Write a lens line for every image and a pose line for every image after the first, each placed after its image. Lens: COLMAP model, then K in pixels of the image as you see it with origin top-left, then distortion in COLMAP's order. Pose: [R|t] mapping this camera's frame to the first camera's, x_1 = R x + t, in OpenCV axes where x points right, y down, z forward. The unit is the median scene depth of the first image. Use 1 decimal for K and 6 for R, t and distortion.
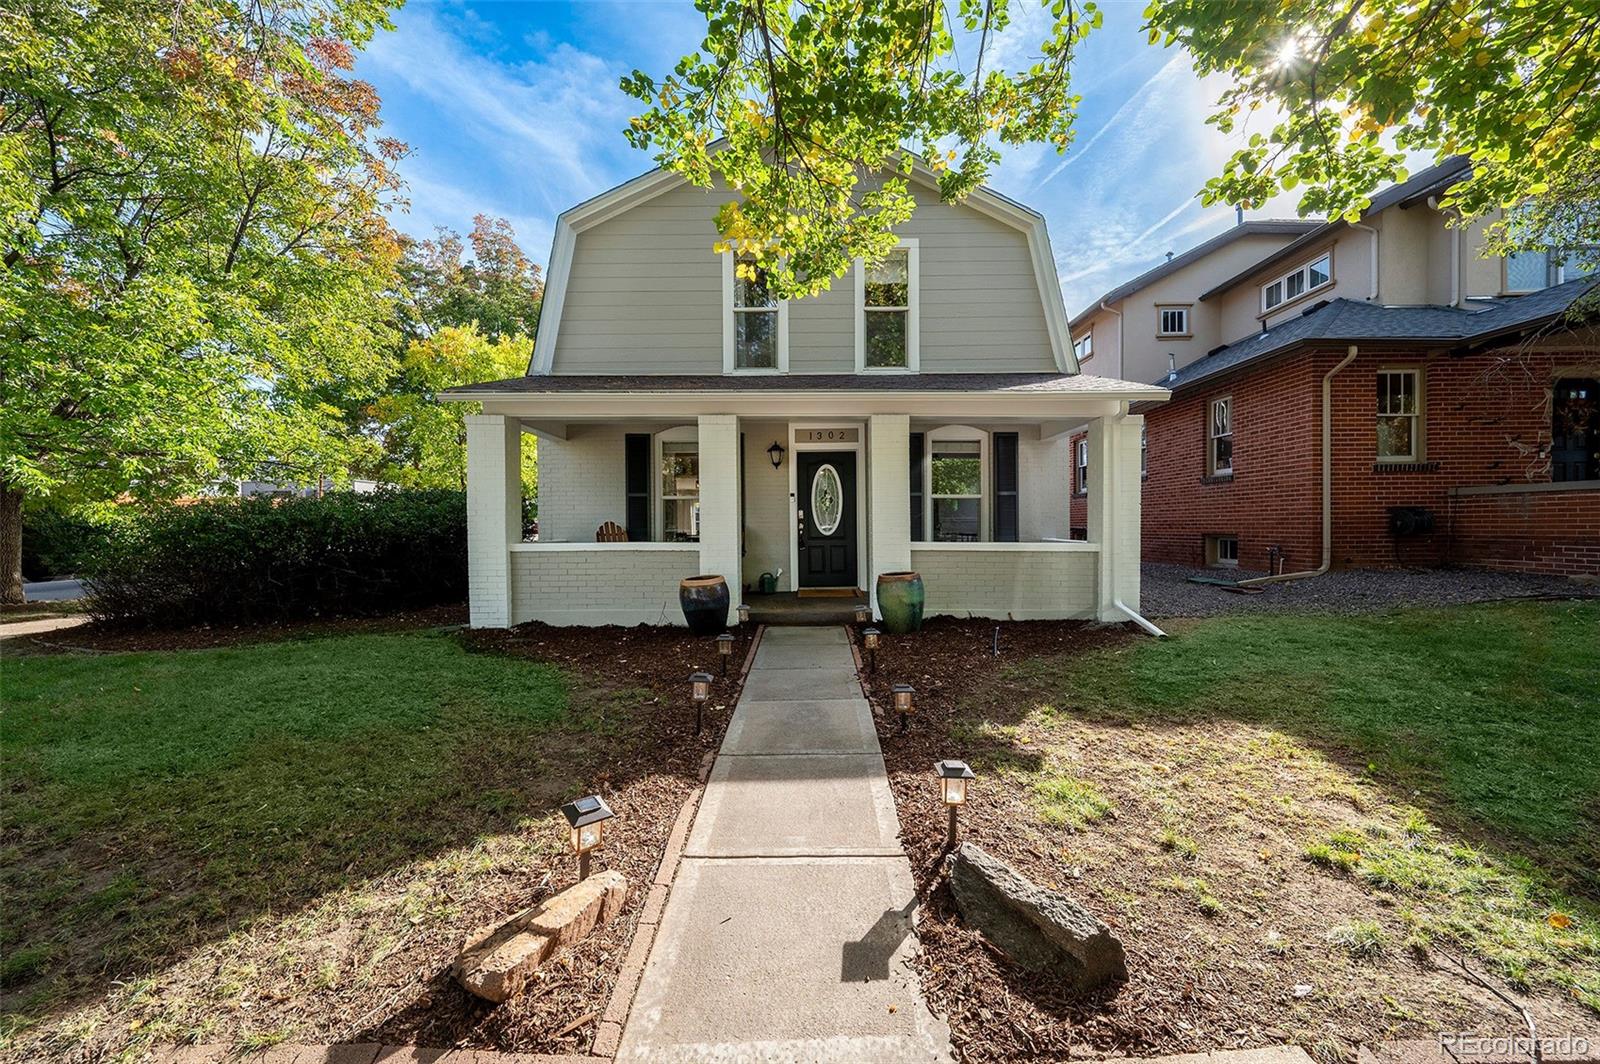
lens RADIAL K [[651.6, 0, 800.0], [0, 651.6, 532.0], [0, 0, 1]] dist [-0.000957, -0.000030]
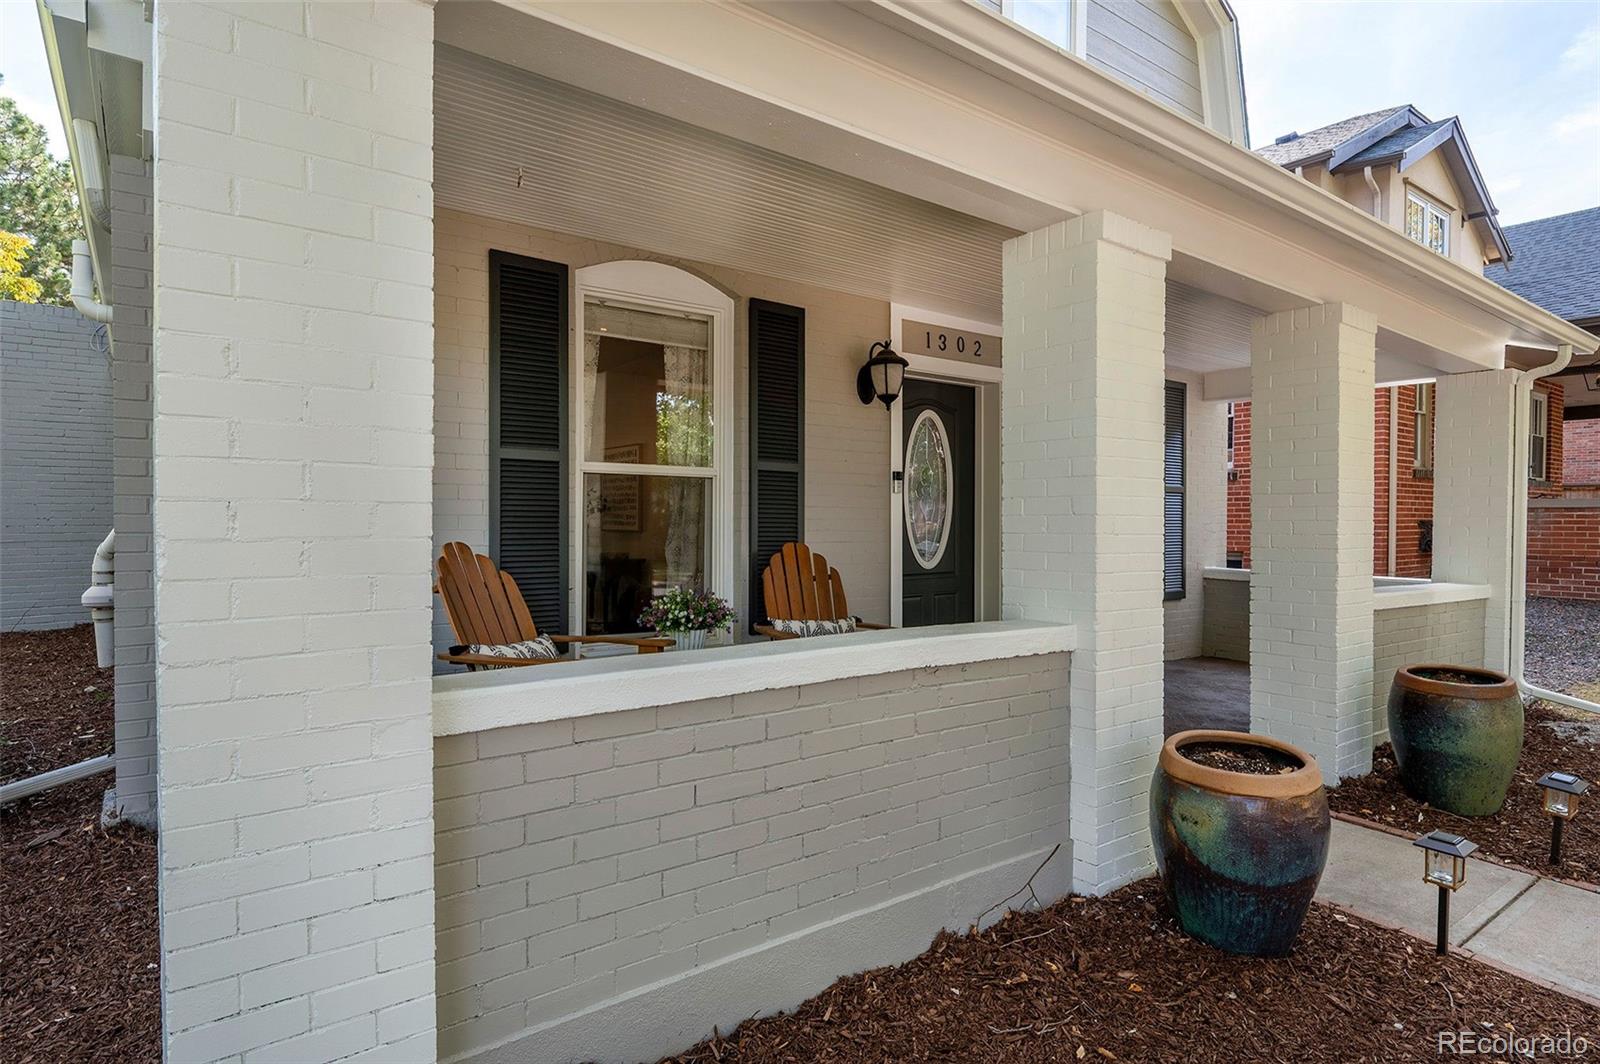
lens RADIAL K [[878.1, 0, 800.0], [0, 878.1, 532.0], [0, 0, 1]] dist [-0.003237, -0.001672]
pose [[0.790214, 0.002965, 0.612823, -0.406469], [-0.004677, 0.999988, 0.001192, -0.021502], [-0.612813, -0.003808, 0.790219, 0.595048]]
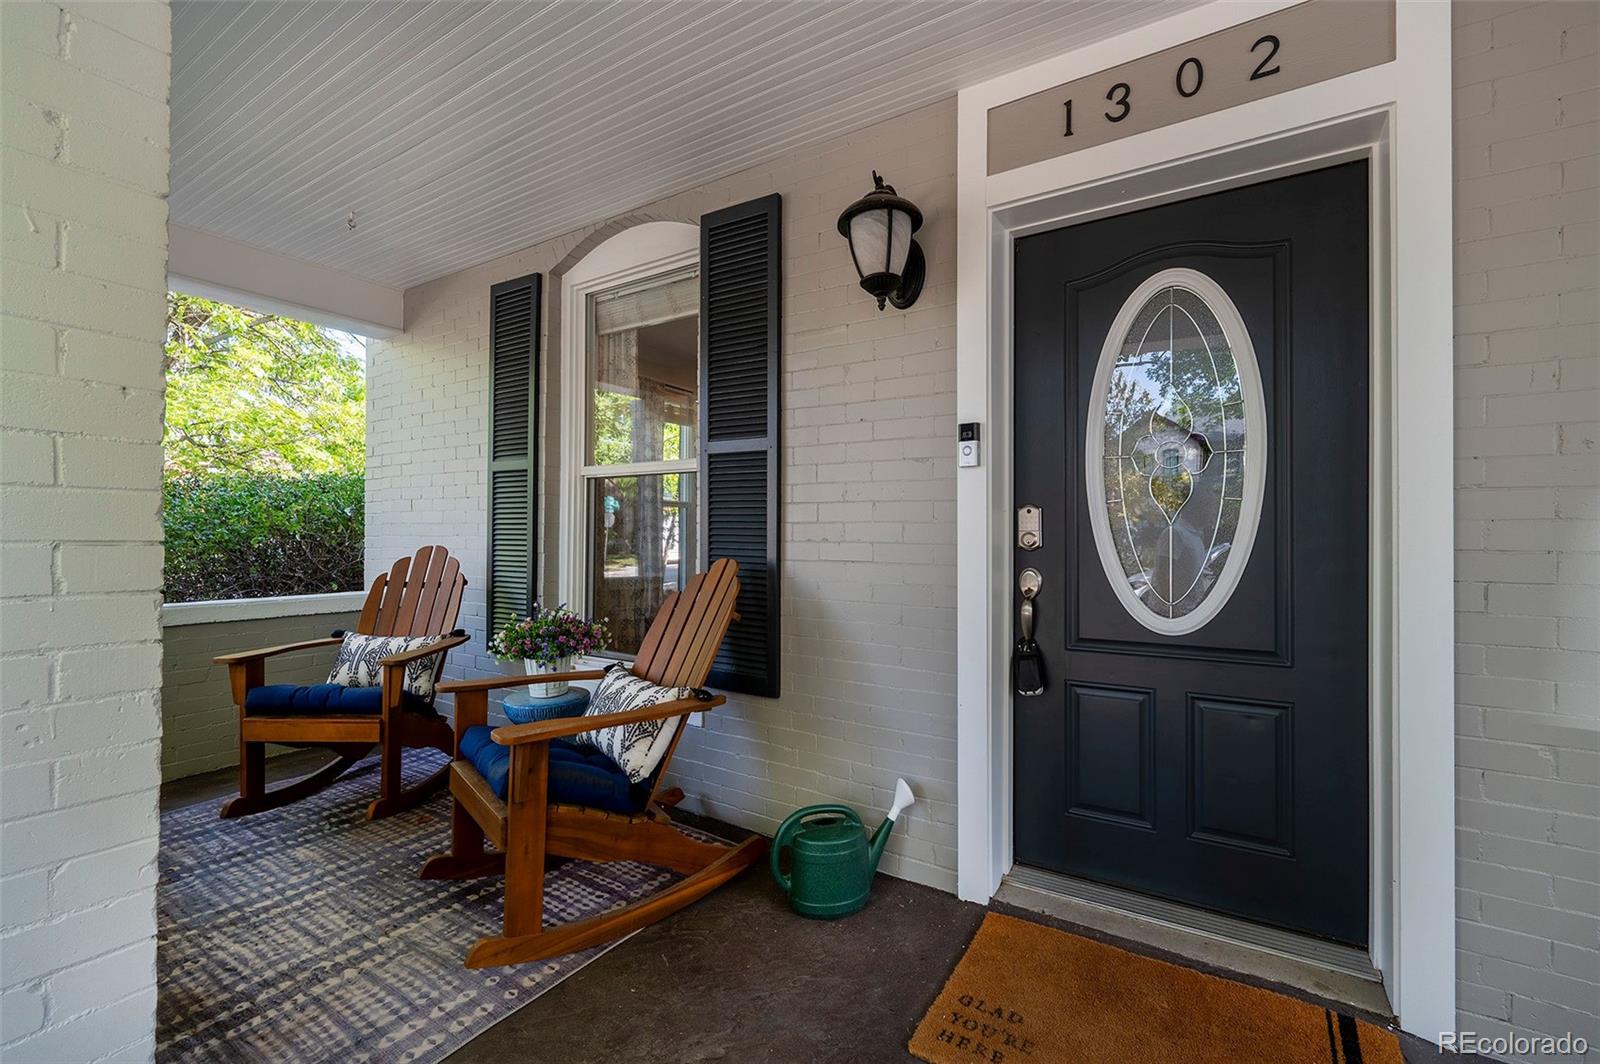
lens RADIAL K [[680.0, 0, 802.5], [0, 680.0, 526.4], [0, 0, 1]] dist [0.000768, 0.000251]
pose [[0.853411, 0.004546, -0.521218, 0.055330], [-0.015873, 0.999725, -0.017269, -0.022791], [0.520997, 0.023011, 0.853249, 0.793403]]
